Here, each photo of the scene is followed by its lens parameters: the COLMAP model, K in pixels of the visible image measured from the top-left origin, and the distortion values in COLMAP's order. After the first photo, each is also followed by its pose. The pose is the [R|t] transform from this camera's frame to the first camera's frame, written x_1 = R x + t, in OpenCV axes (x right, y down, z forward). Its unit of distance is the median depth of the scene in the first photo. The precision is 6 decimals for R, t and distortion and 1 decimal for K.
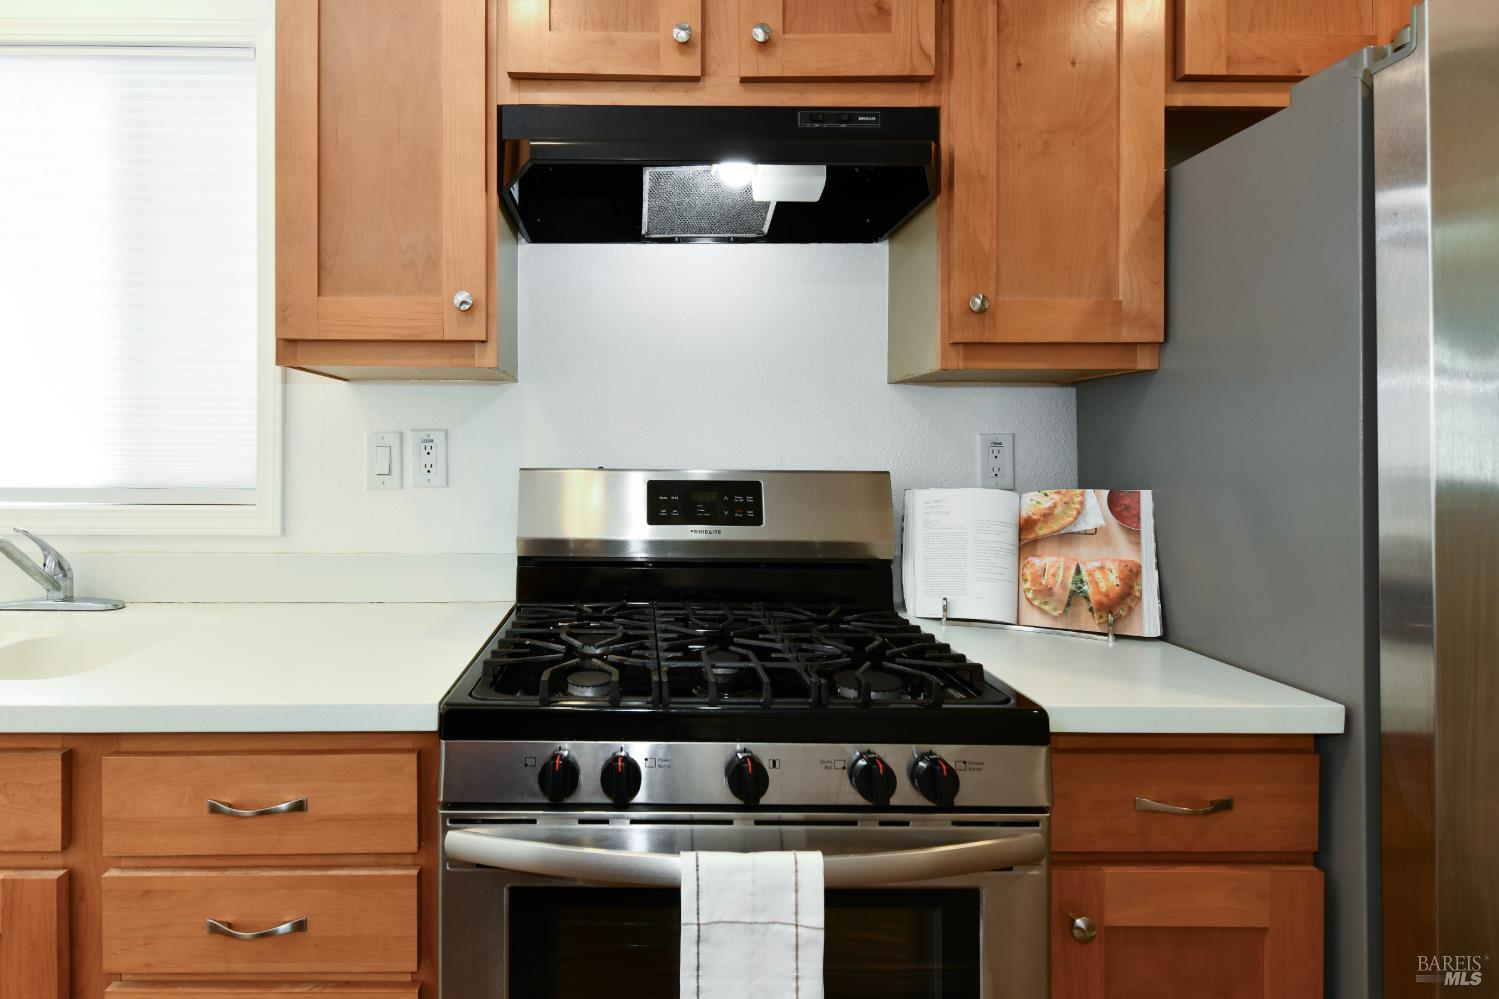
lens RADIAL K [[724.6, 0, 660.1], [0, 724.6, 452.2], [0, 0, 1]] dist [-0.000055, -0.000322]
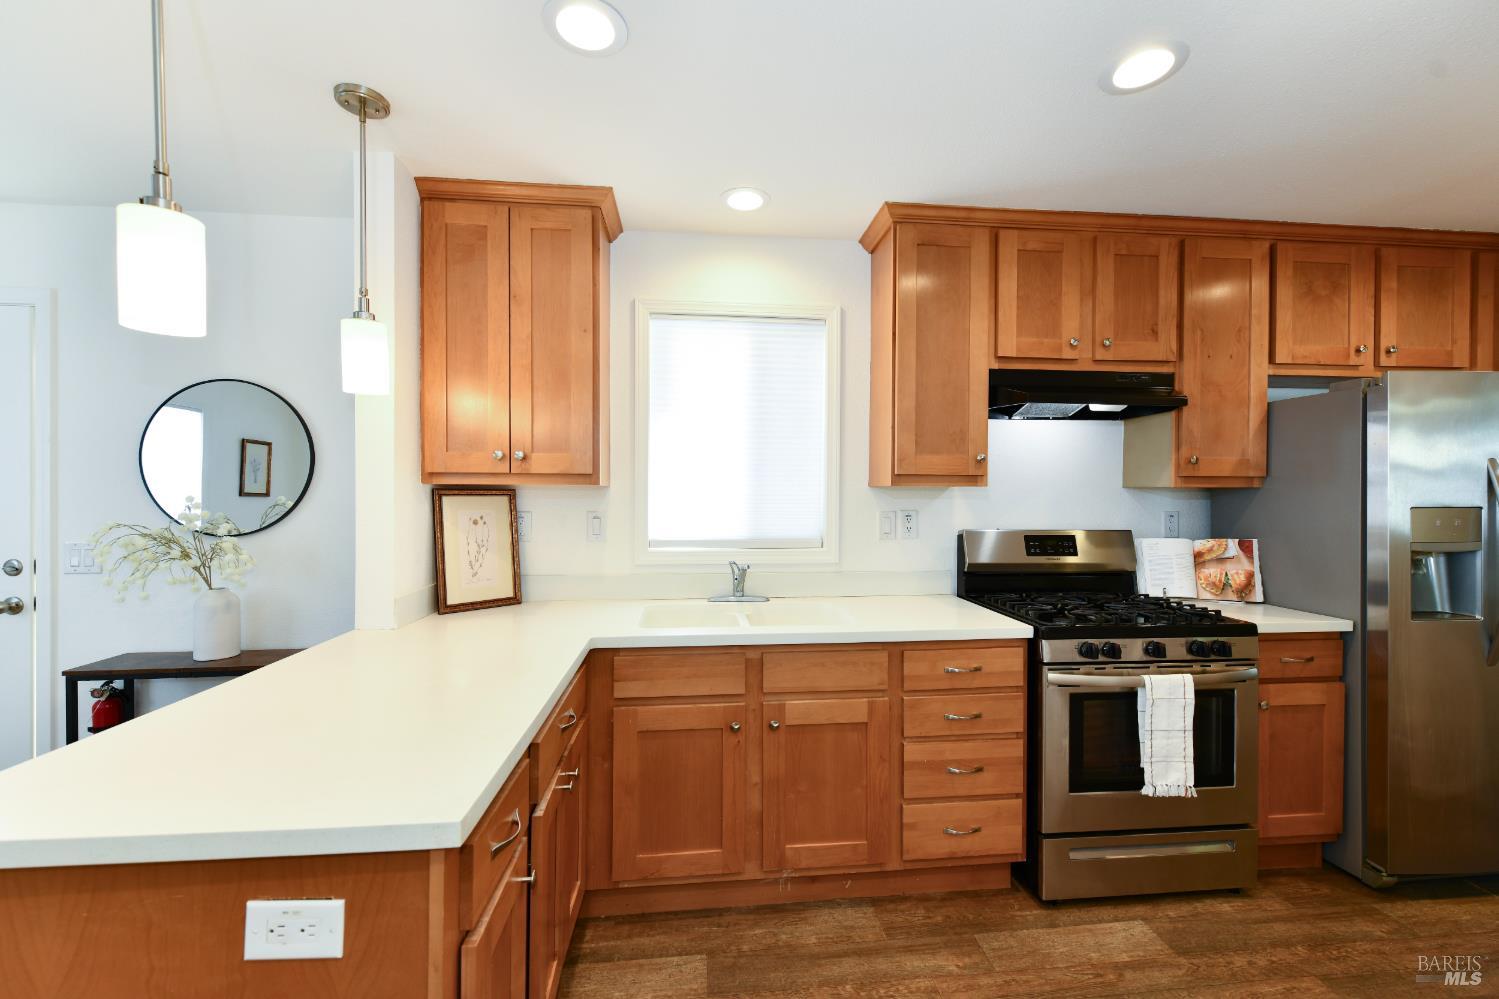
lens RADIAL K [[590.1, 0, 749.5], [0, 590.1, 499.5], [0, 0, 1]] dist [0.000722, -0.000374]
pose [[0.996188, -0.001155, 0.087225, -1.118172], [0.000180, 0.999937, 0.011183, -0.097818], [-0.087233, -0.011125, 0.996126, -0.746443]]
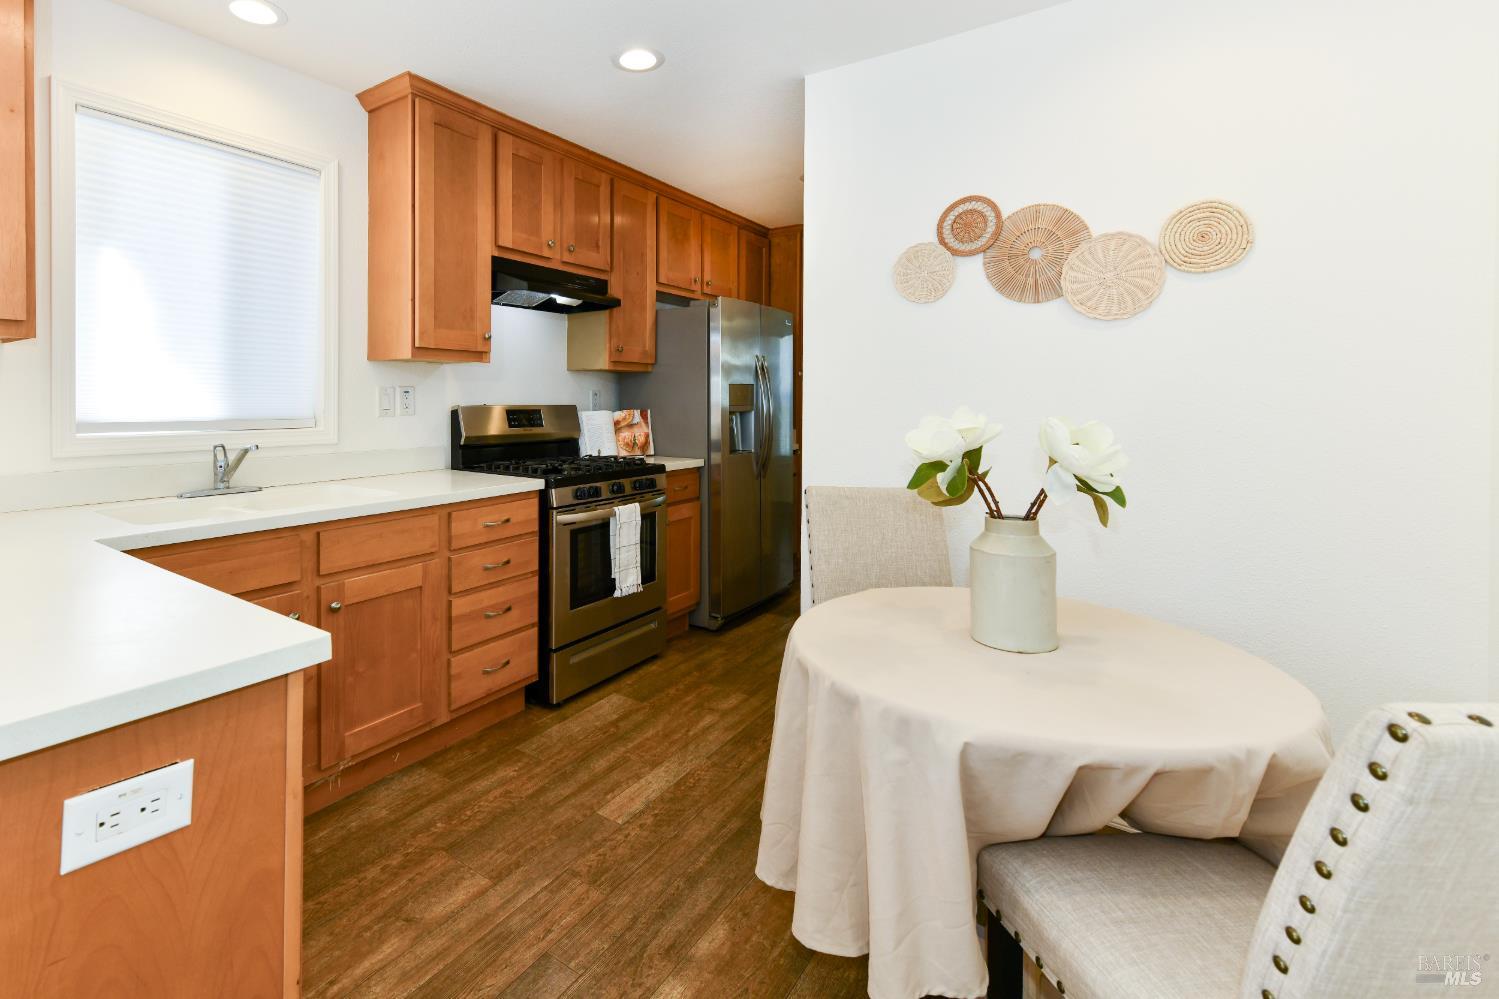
lens RADIAL K [[690.7, 0, 641.1], [0, 690.7, 404.1], [0, 0, 1]] dist [-0.000759, -0.000276]
pose [[0.610296, -0.007639, 0.792136, -1.759592], [-0.004134, 0.999909, 0.012827, -0.010287], [-0.792163, -0.011103, 0.610209, -0.822077]]
